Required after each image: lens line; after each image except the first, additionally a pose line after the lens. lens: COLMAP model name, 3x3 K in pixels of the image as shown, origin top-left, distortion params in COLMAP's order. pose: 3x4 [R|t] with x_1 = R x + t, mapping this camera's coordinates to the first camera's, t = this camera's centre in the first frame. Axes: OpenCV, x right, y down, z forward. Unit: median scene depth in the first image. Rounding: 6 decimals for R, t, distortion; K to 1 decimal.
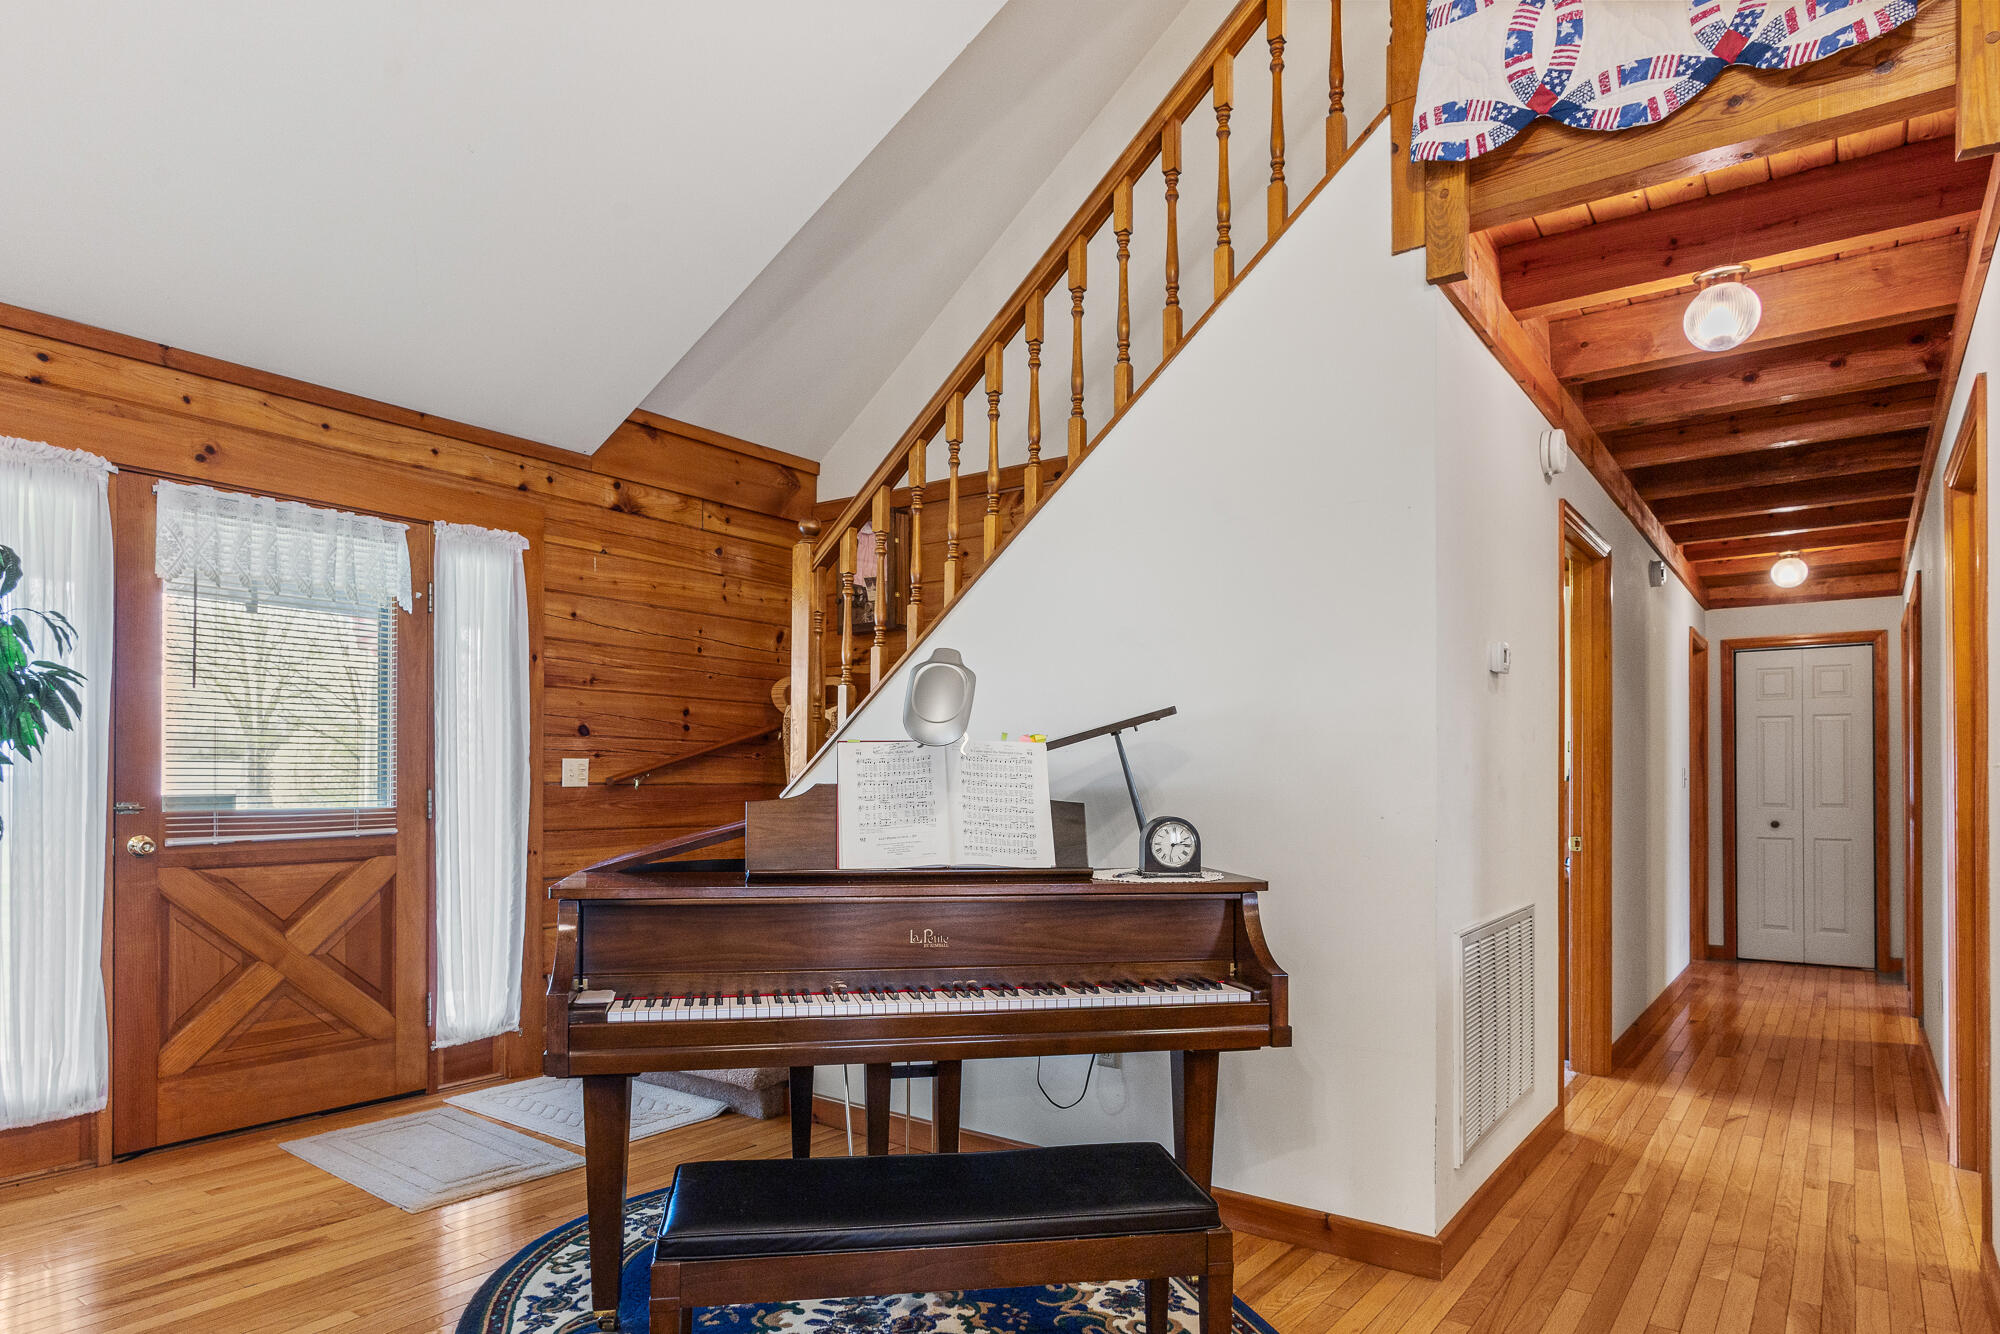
lens RADIAL K [[1140.0, 0, 1013.7], [0, 1140.0, 782.4], [0, 0, 1]] dist [-0.012119, 0.010145]
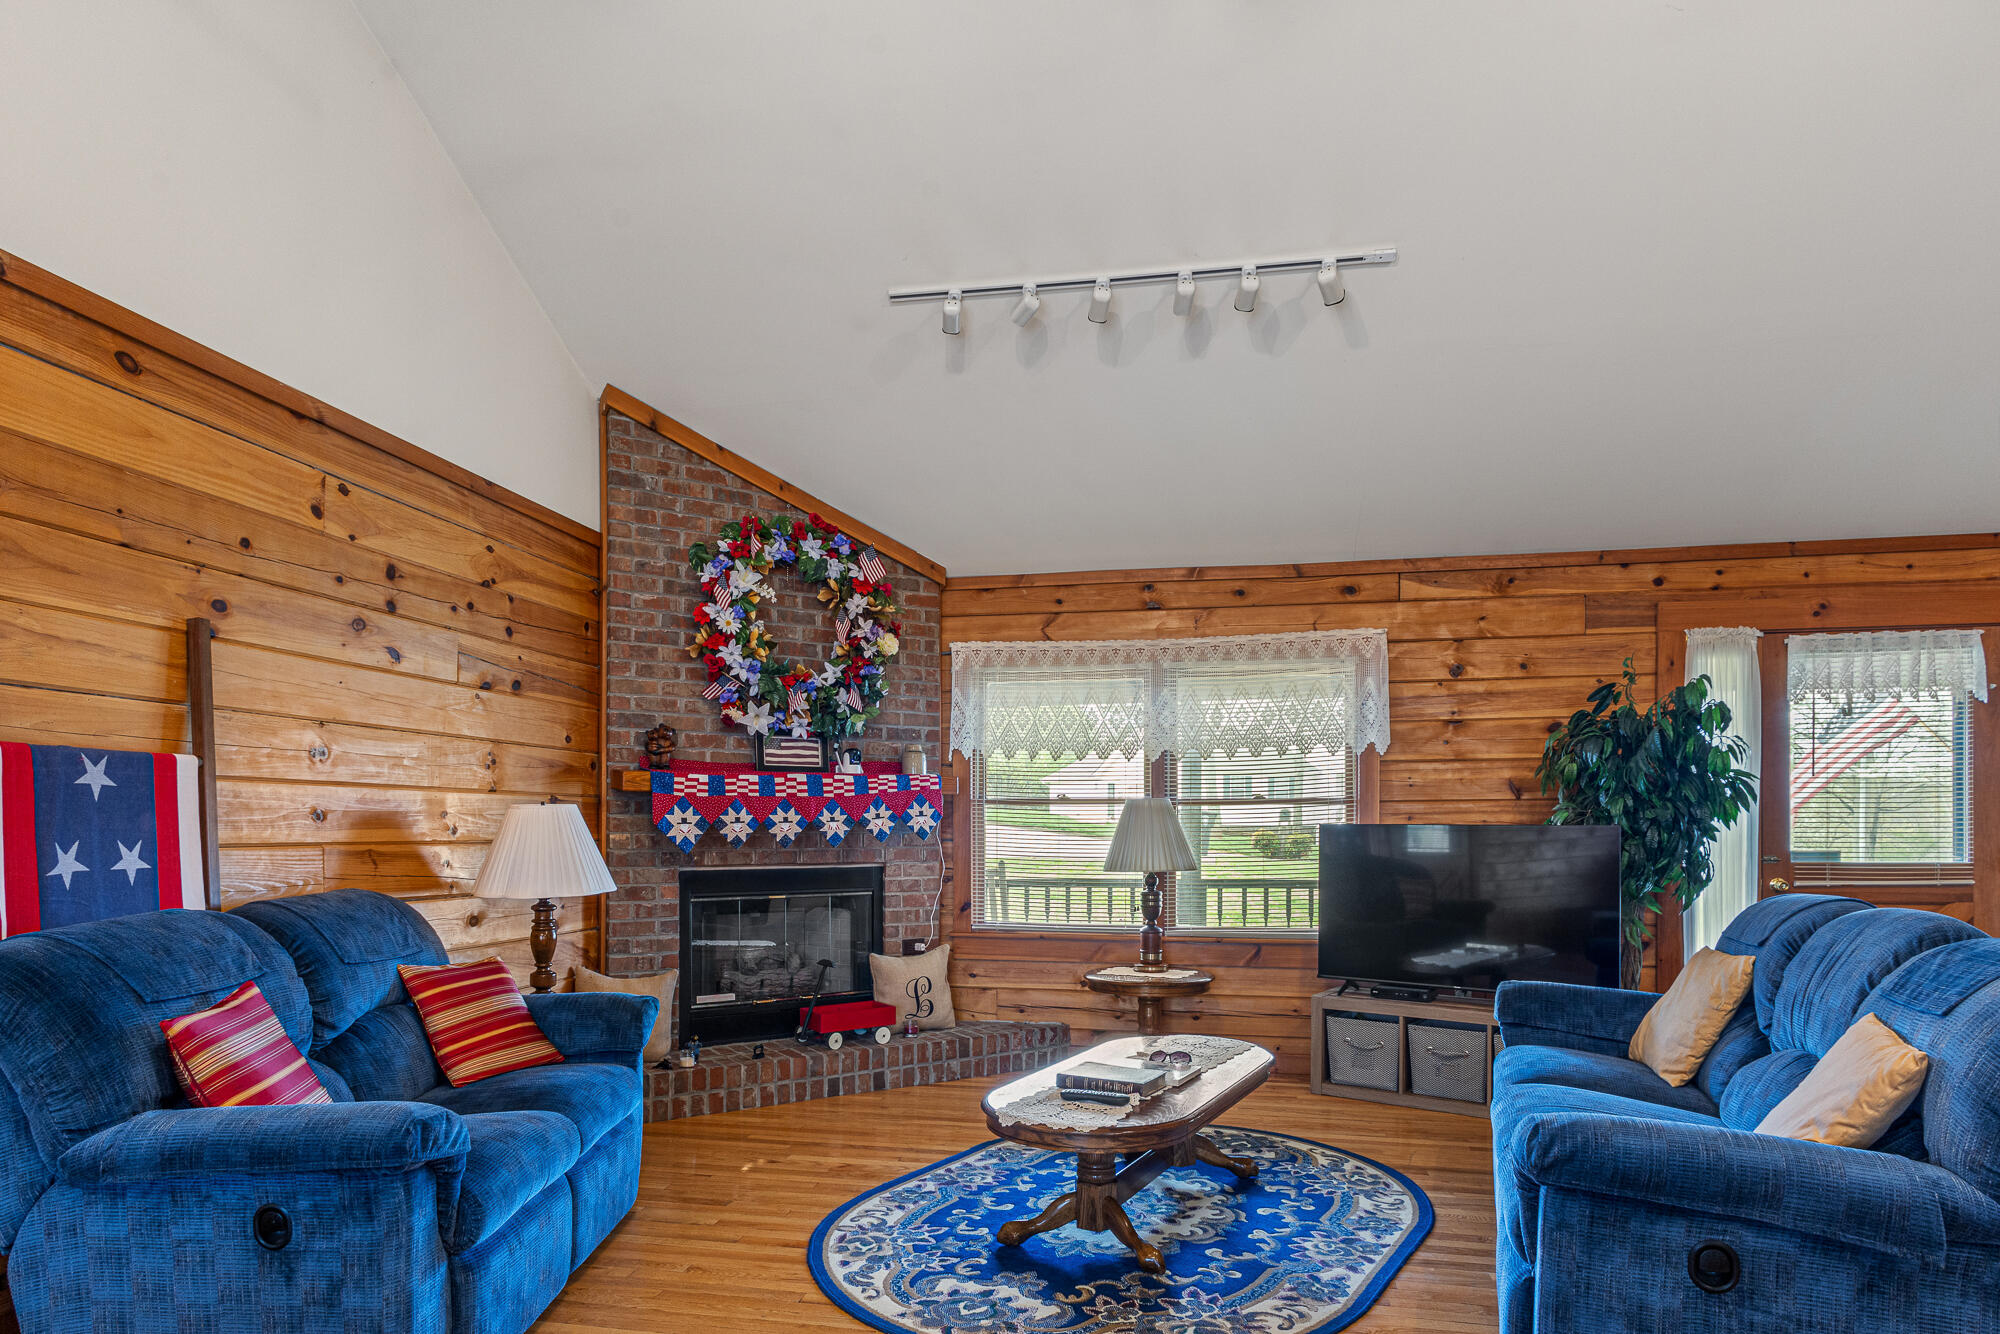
lens RADIAL K [[1140.0, 0, 982.2], [0, 1140.0, 825.0], [0, 0, 1]] dist [-0.012119, 0.010145]
pose [[0.389610, -0.008618, -0.920940, 0.198186], [0.004624, 0.999962, -0.007401, -0.016404], [0.920969, -0.001375, 0.389635, -0.543397]]
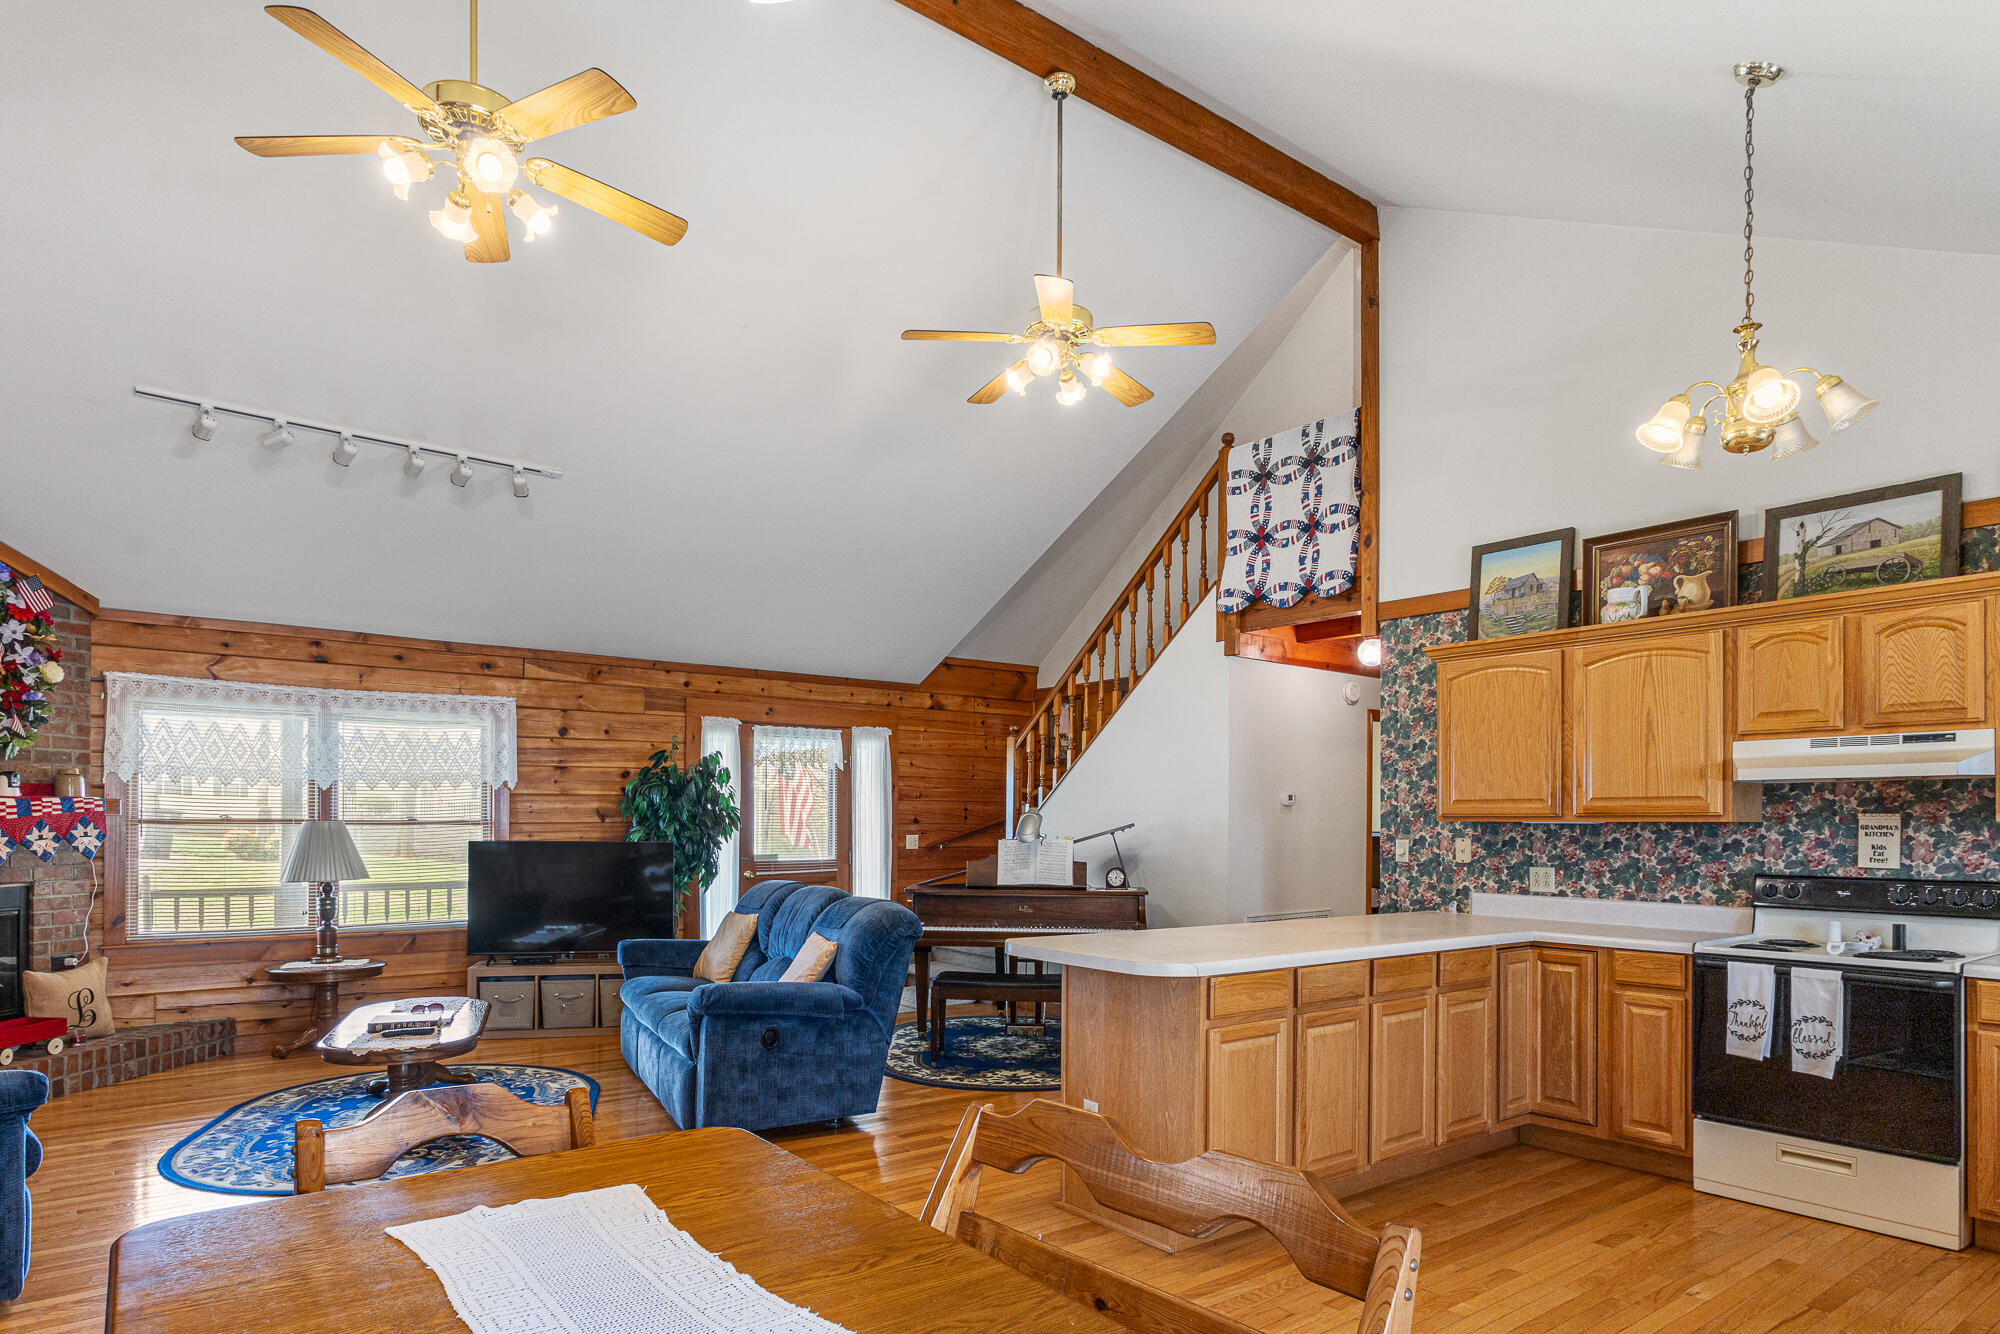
lens RADIAL K [[1140.0, 0, 994.3], [0, 1140.0, 821.0], [0, 0, 1]] dist [-0.012119, 0.010145]
pose [[0.955179, -0.004352, -0.295998, 0.475517], [0.004566, 0.999990, 0.000035, -0.057717], [0.295995, -0.001385, 0.955189, -1.202684]]
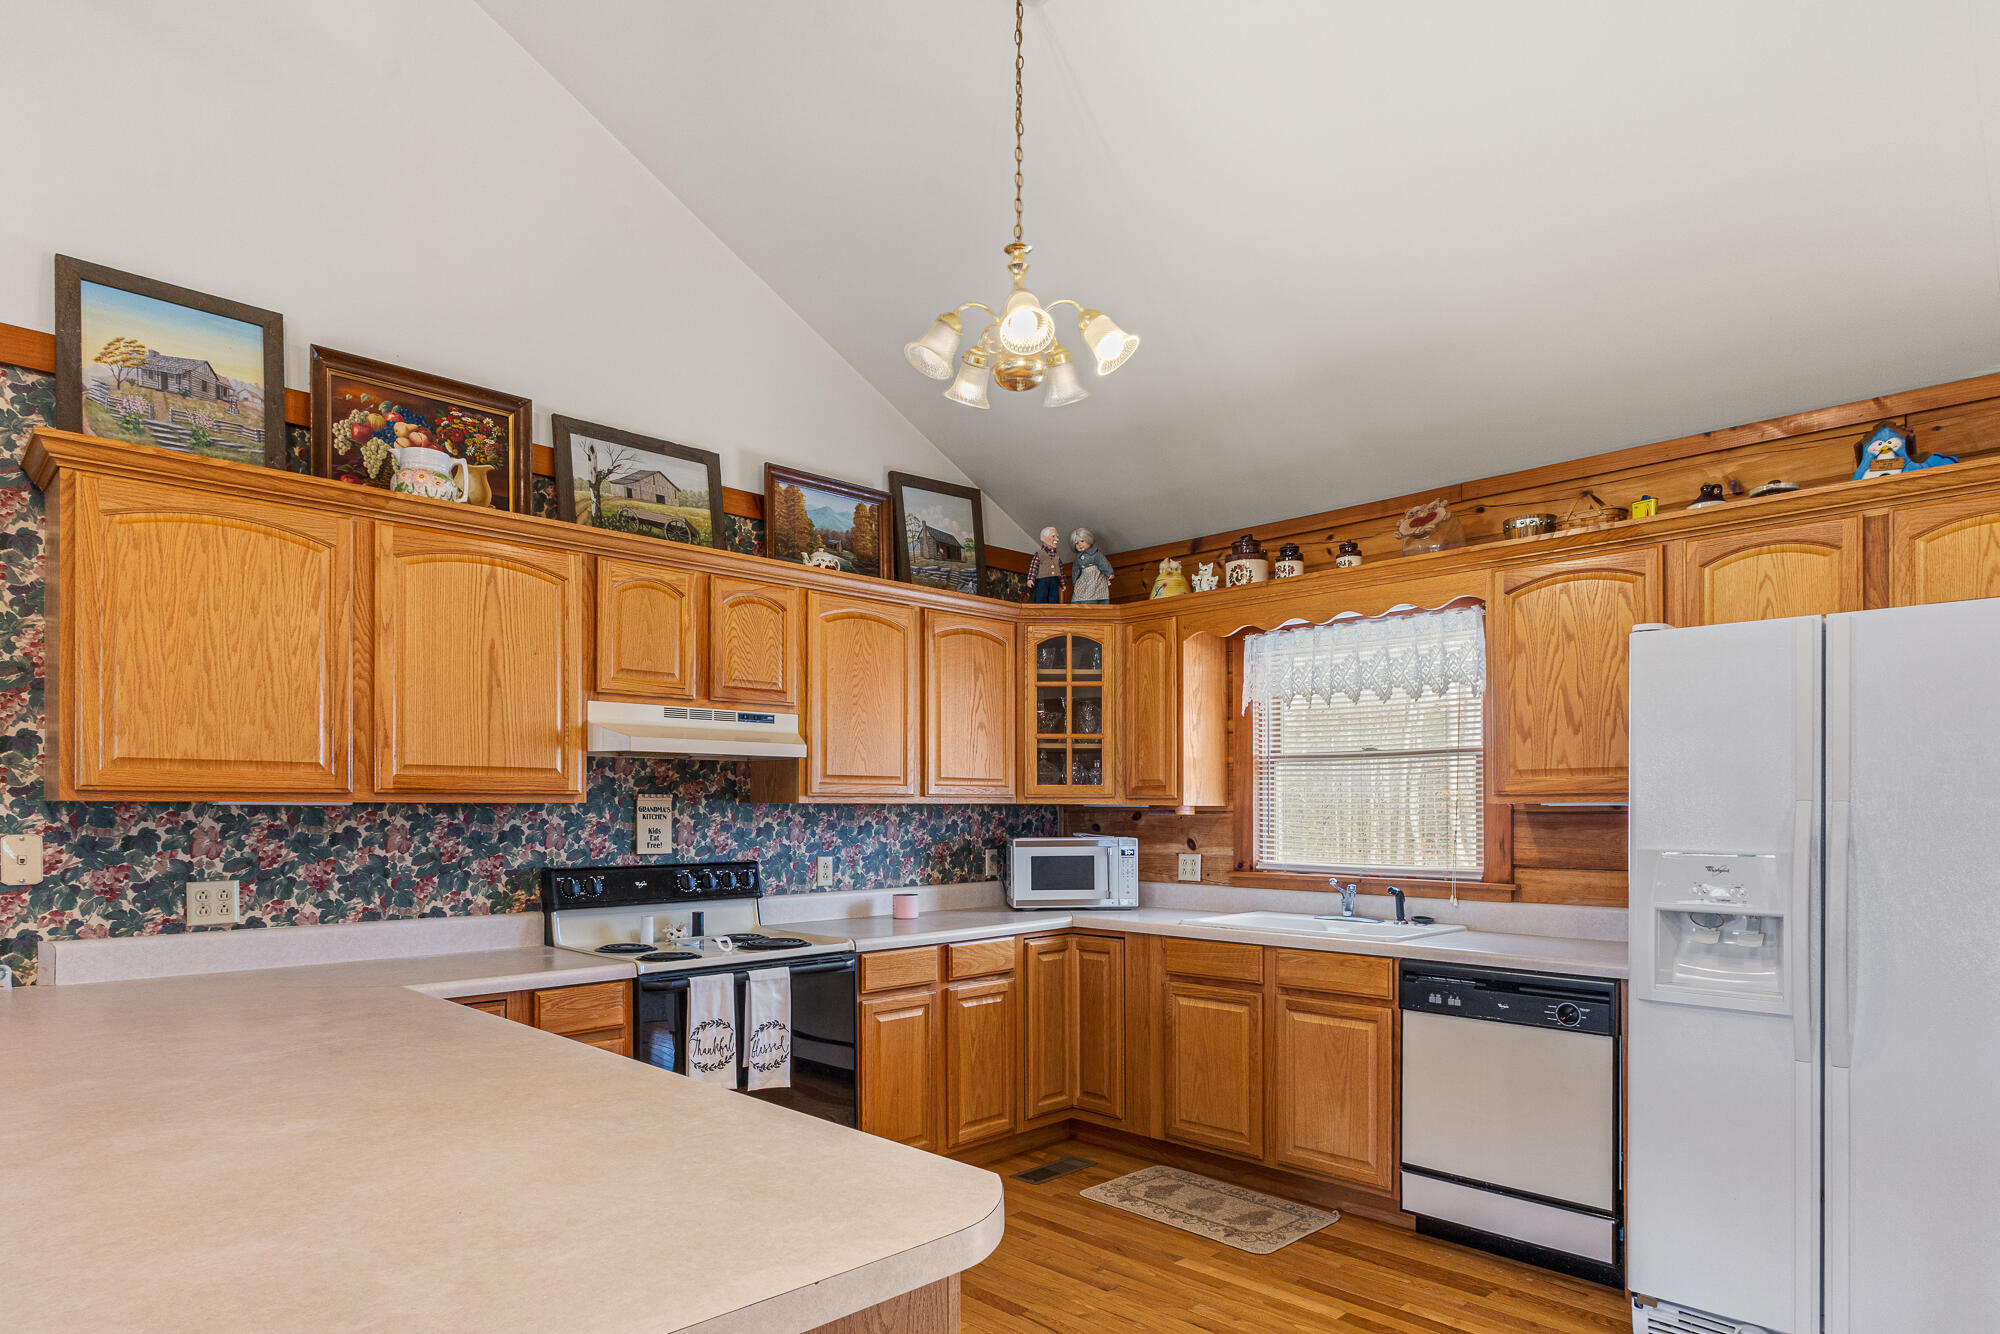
lens RADIAL K [[1140.0, 0, 982.5], [0, 1140.0, 806.6], [0, 0, 1]] dist [-0.012119, 0.010145]
pose [[0.182642, -0.004267, 0.983170, -0.026434], [-0.002589, 0.999985, 0.004820, -0.055385], [-0.983176, -0.003426, 0.182628, -0.264345]]
